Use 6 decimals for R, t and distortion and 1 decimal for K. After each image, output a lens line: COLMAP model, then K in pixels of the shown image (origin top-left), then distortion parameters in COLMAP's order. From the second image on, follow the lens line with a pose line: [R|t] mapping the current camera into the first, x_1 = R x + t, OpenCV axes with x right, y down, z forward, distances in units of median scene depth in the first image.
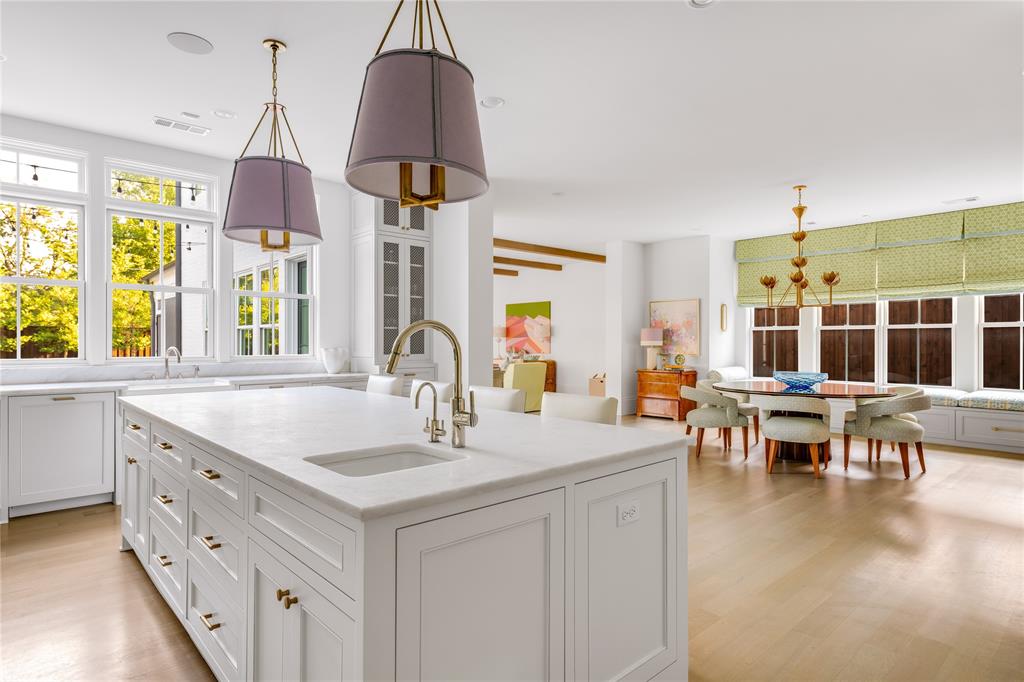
lens RADIAL K [[557.3, 0, 509.6], [0, 557.3, 343.4], [0, 0, 1]] dist [0.003074, 0.001617]
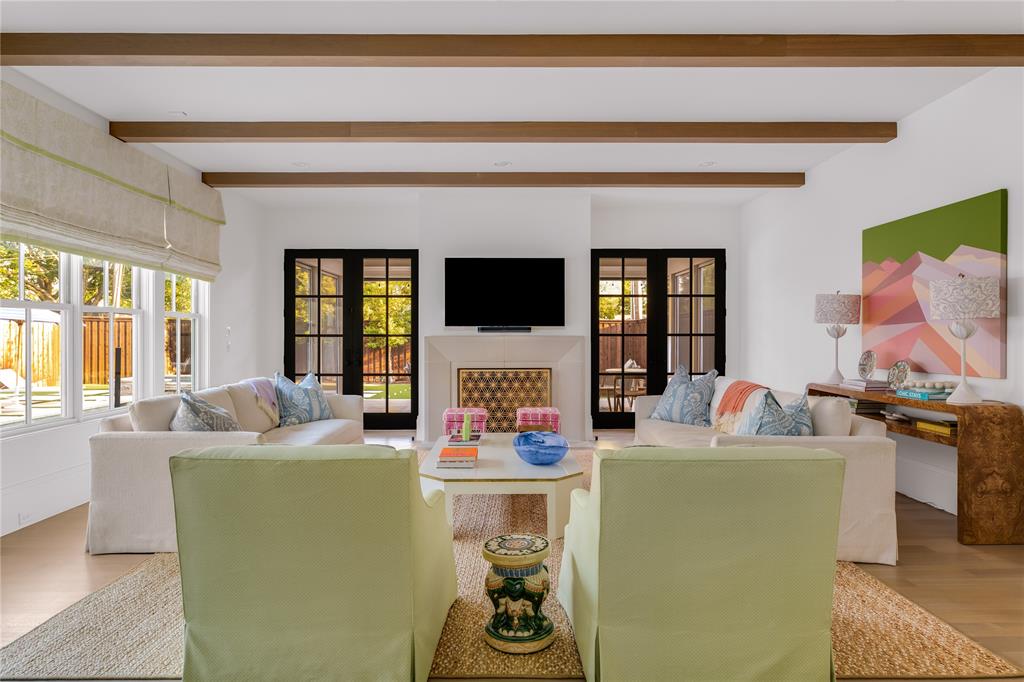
lens RADIAL K [[611.3, 0, 507.0], [0, 611.3, 337.0], [0, 0, 1]] dist [-0.024441, -0.001105]
pose [[0.738741, -0.002512, -0.673984, 0.259727], [-0.000142, 0.999992, -0.003884, -0.003728], [0.673989, 0.002965, 0.738735, 1.748172]]
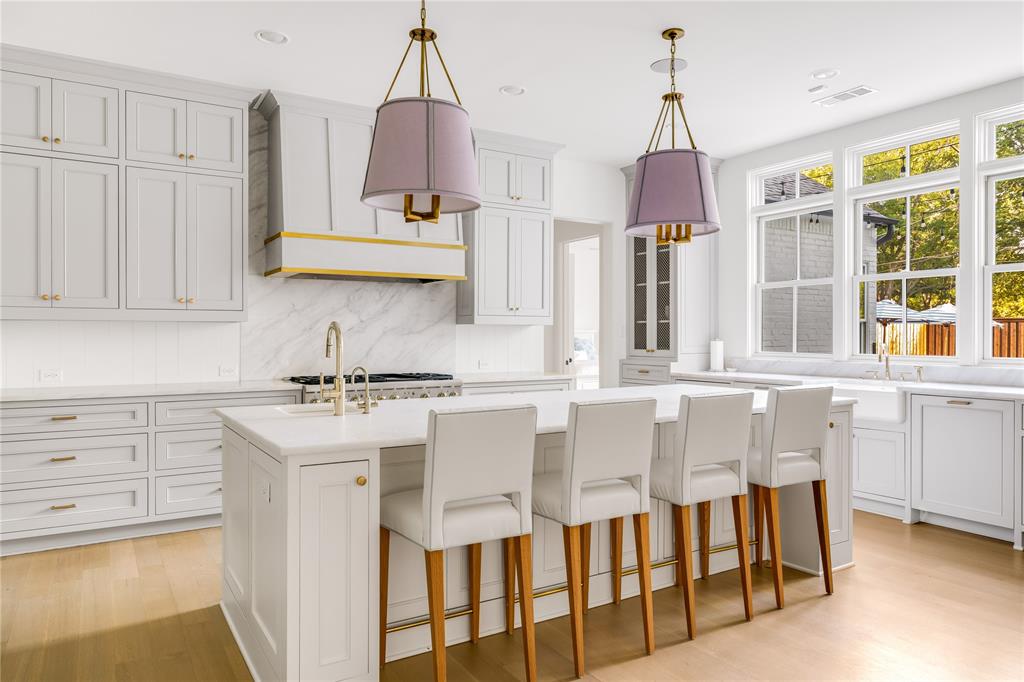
lens RADIAL K [[676.3, 0, 512.6], [0, 676.3, 340.8], [0, 0, 1]] dist [-0.018053, 0.006082]
pose [[-0.186413, 0.003640, -0.982465, 0.565980], [-0.004749, 0.999978, 0.004606, 0.000212], [0.982460, 0.005525, -0.186391, 0.677590]]
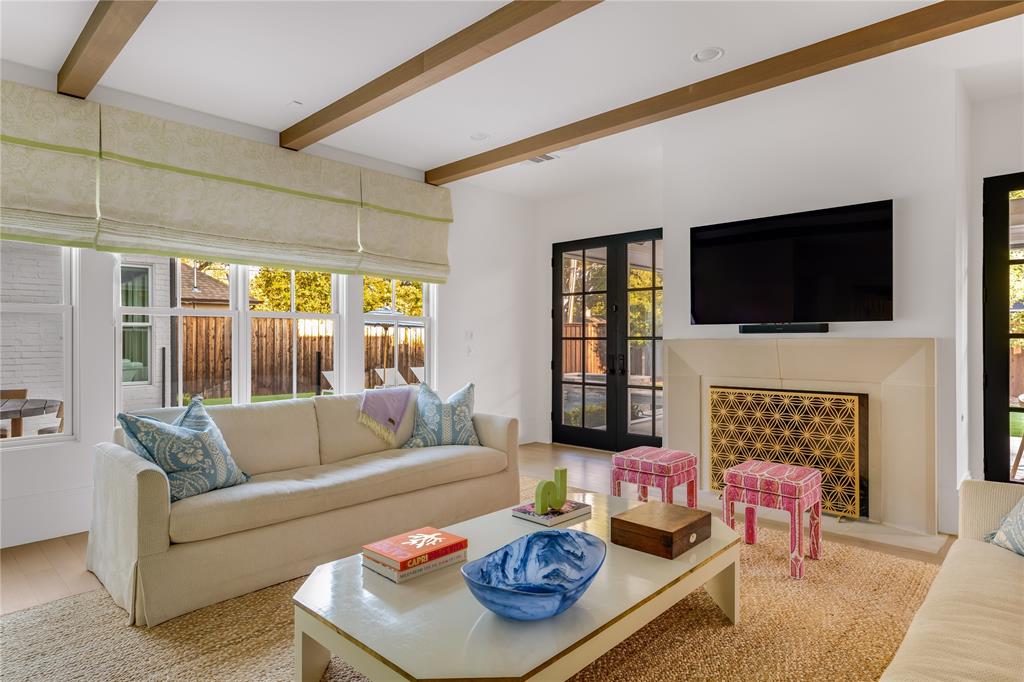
lens RADIAL K [[568.4, 0, 520.2], [0, 568.4, 339.7], [0, 0, 1]] dist [-0.012486, 0.001637]
pose [[0.066811, -0.001228, -0.997765, 0.082548], [-0.000271, 0.999999, -0.001249, -0.009433], [0.997766, 0.000354, 0.066810, 2.434825]]
